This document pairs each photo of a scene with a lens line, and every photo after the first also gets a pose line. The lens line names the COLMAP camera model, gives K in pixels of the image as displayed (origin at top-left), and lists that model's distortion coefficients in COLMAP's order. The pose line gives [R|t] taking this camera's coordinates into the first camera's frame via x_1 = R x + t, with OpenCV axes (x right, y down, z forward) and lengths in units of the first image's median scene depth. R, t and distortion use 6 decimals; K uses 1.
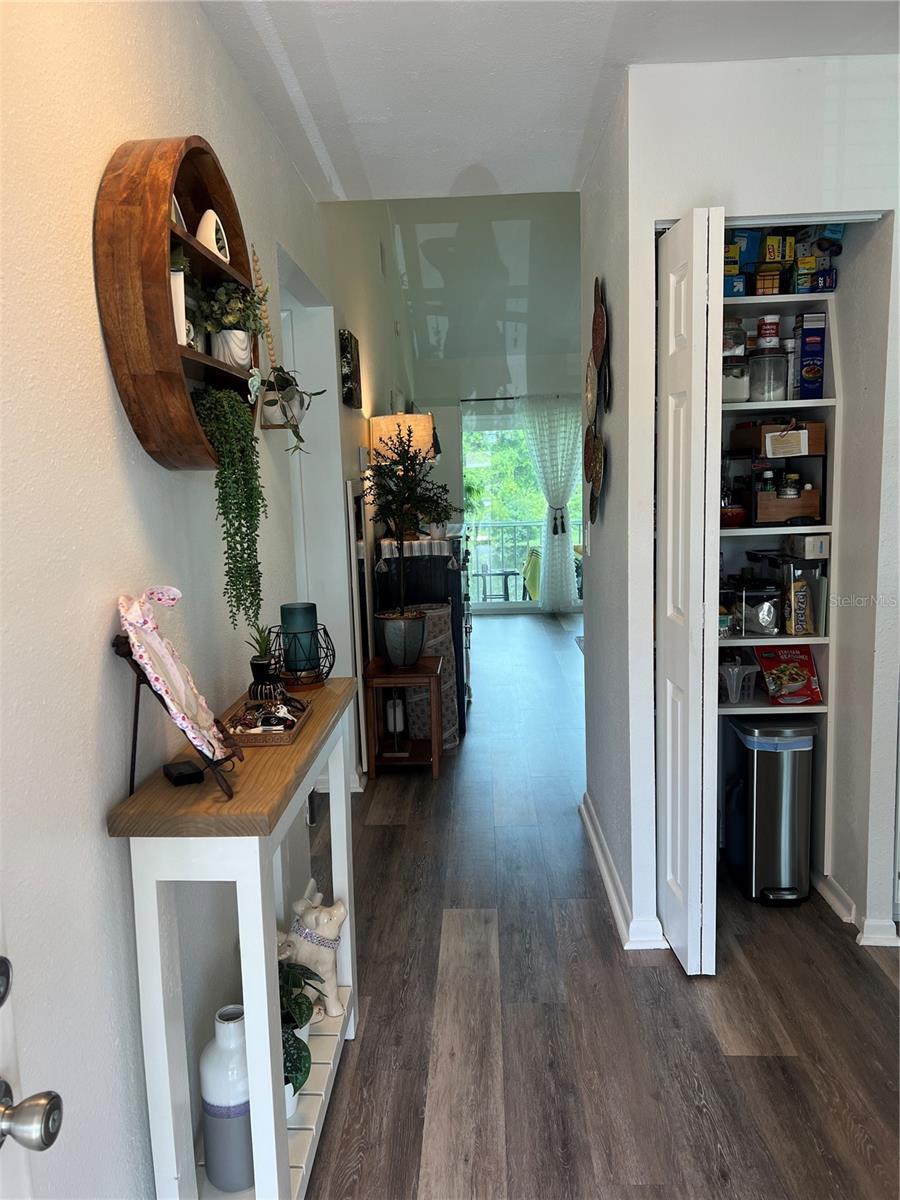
lens RADIAL K [[894.8, 0, 445.4], [0, 894.8, 609.4], [0, 0, 1]] dist [0.074848, -0.092008]
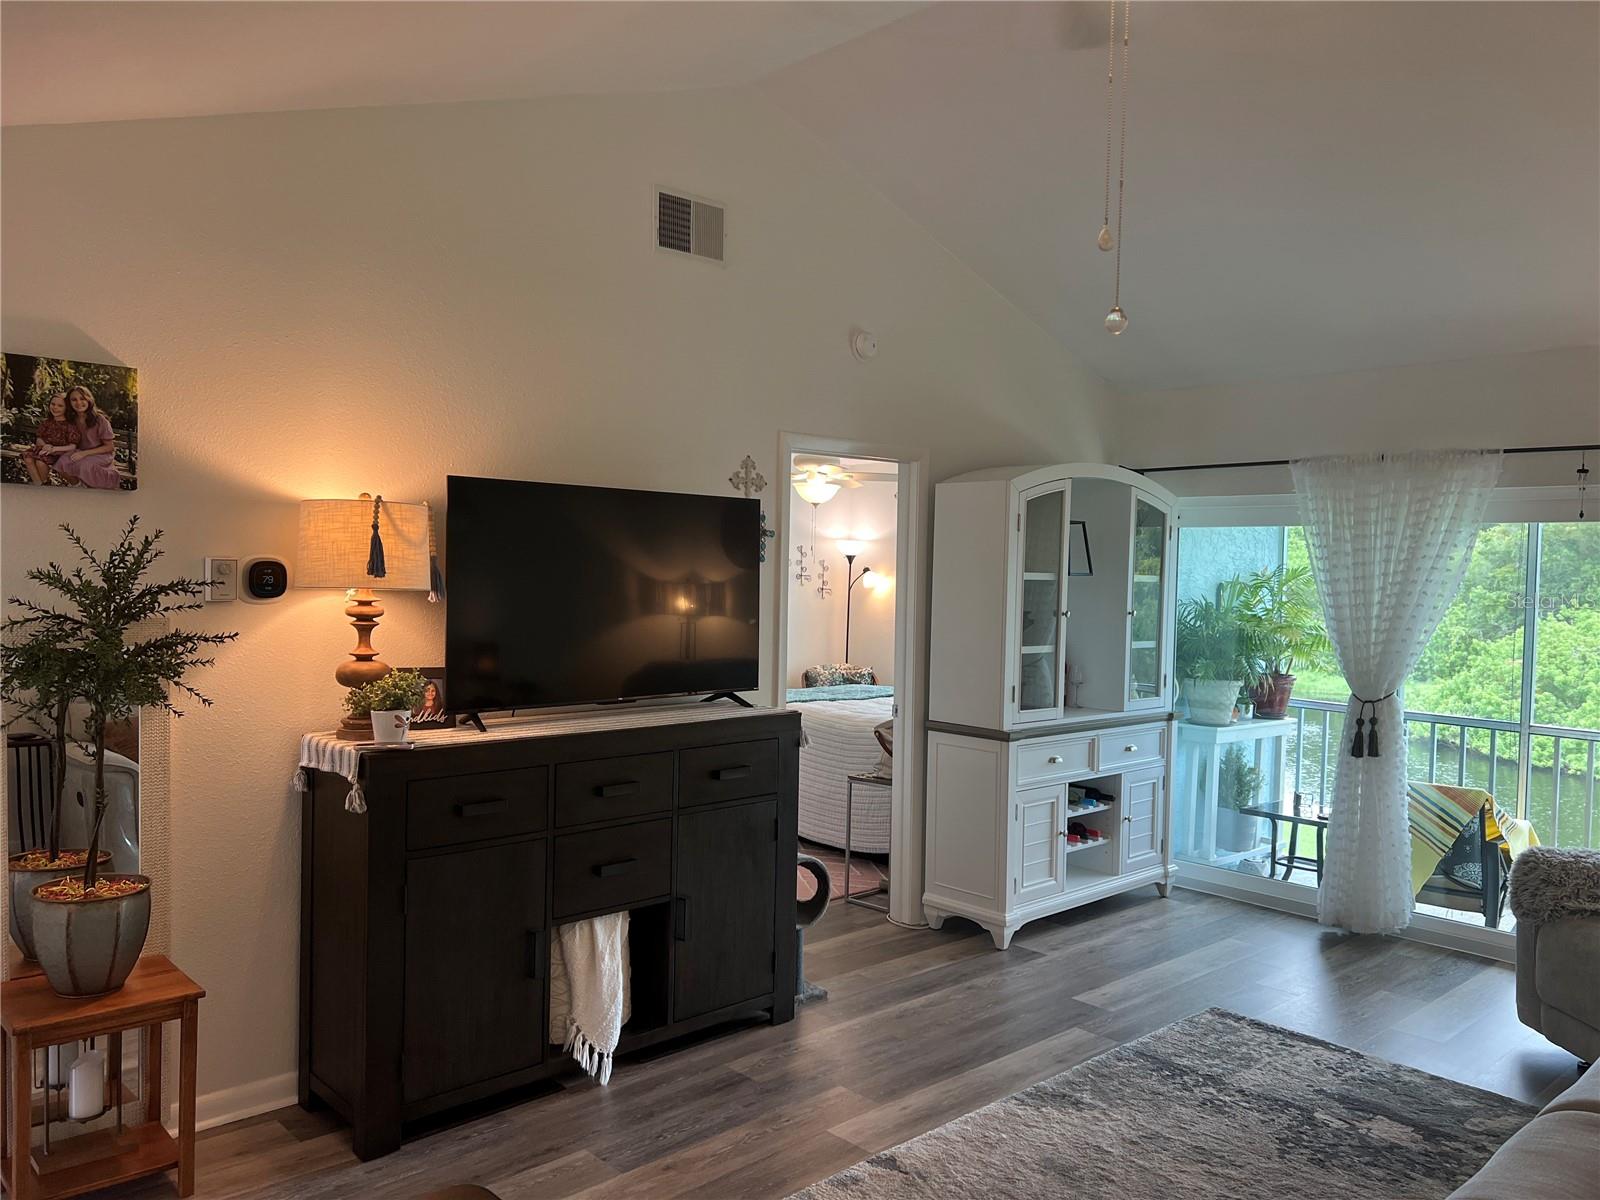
lens RADIAL K [[1193.0, 0, 822.9], [0, 1193.0, 607.2], [0, 0, 1]] dist [0.074848, -0.092008]
pose [[0.716393, 0.069291, -0.694248, 1.048648], [-0.148084, 0.987486, -0.054250, -0.259320], [0.681801, 0.141672, 0.717688, 1.136239]]
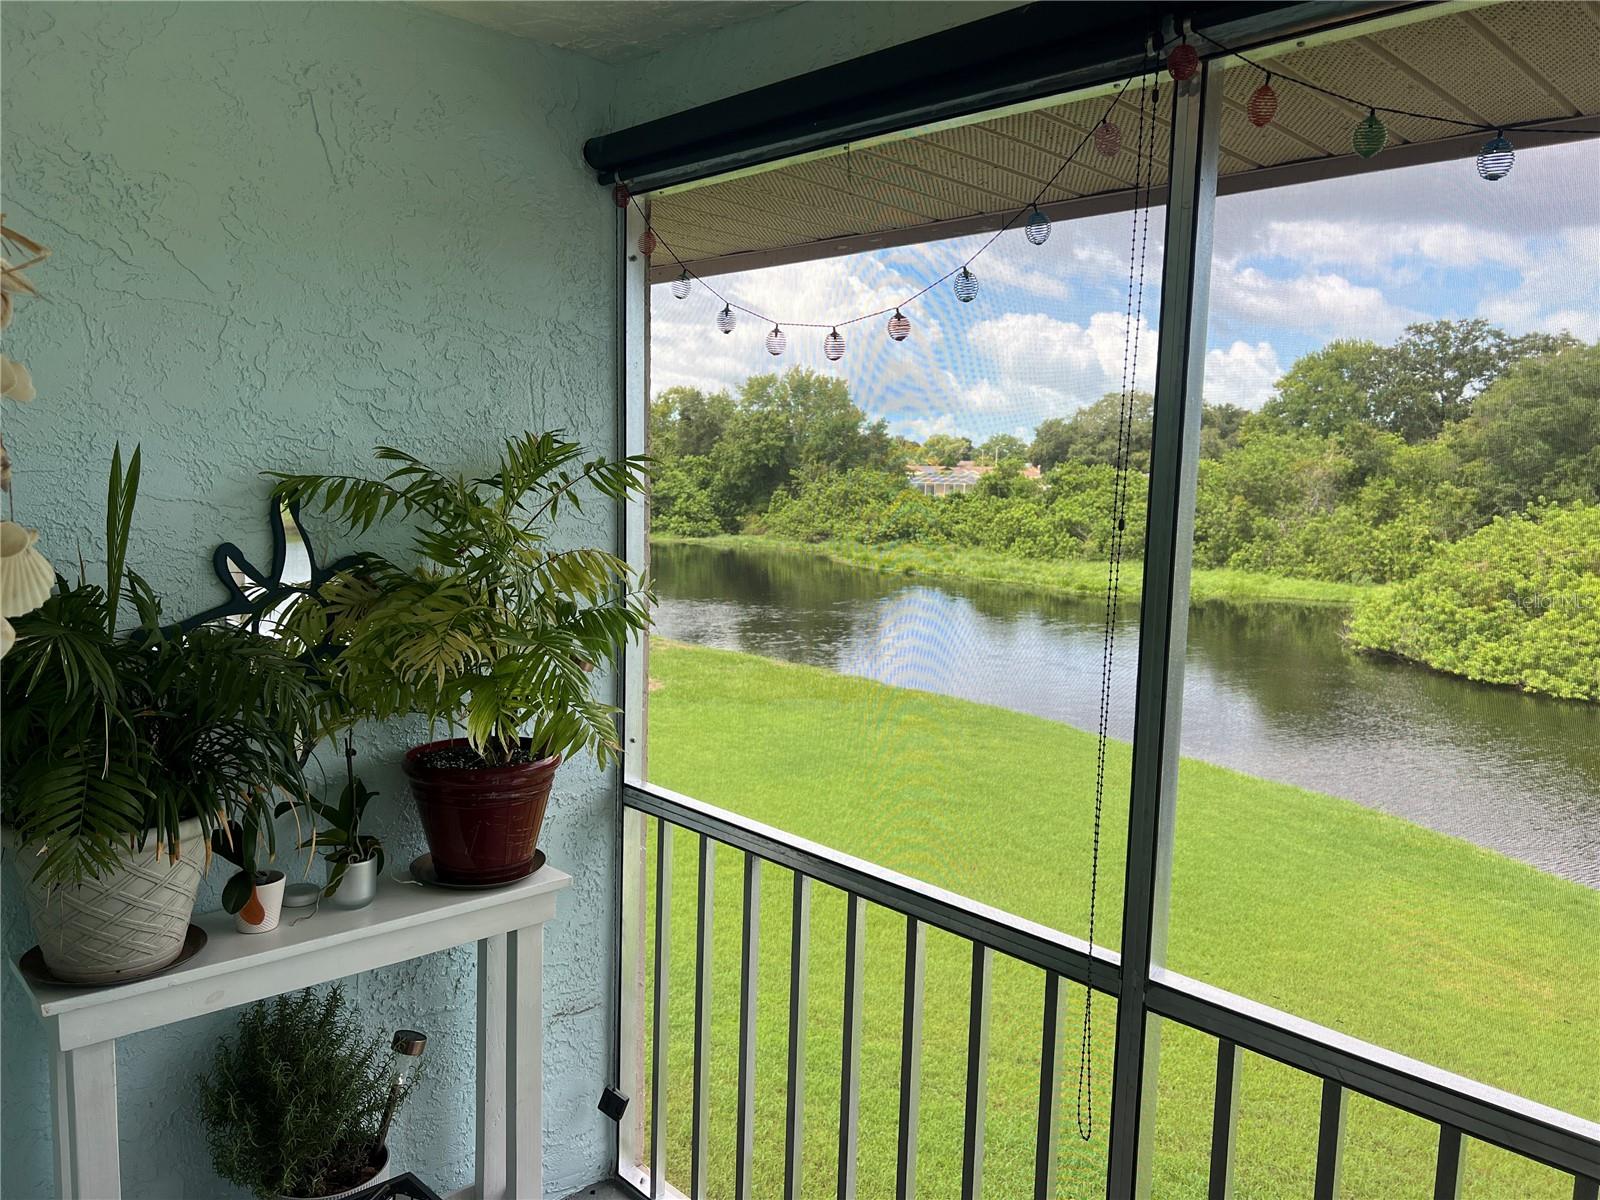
lens RADIAL K [[1193.0, 0, 810.4], [0, 1193.0, 605.3], [0, 0, 1]] dist [0.074848, -0.092008]
pose [[0.720857, 0.126410, -0.681459, 0.737398], [-0.146839, 0.988762, 0.028085, -0.559413], [0.677350, 0.079819, 0.731318, 3.136868]]
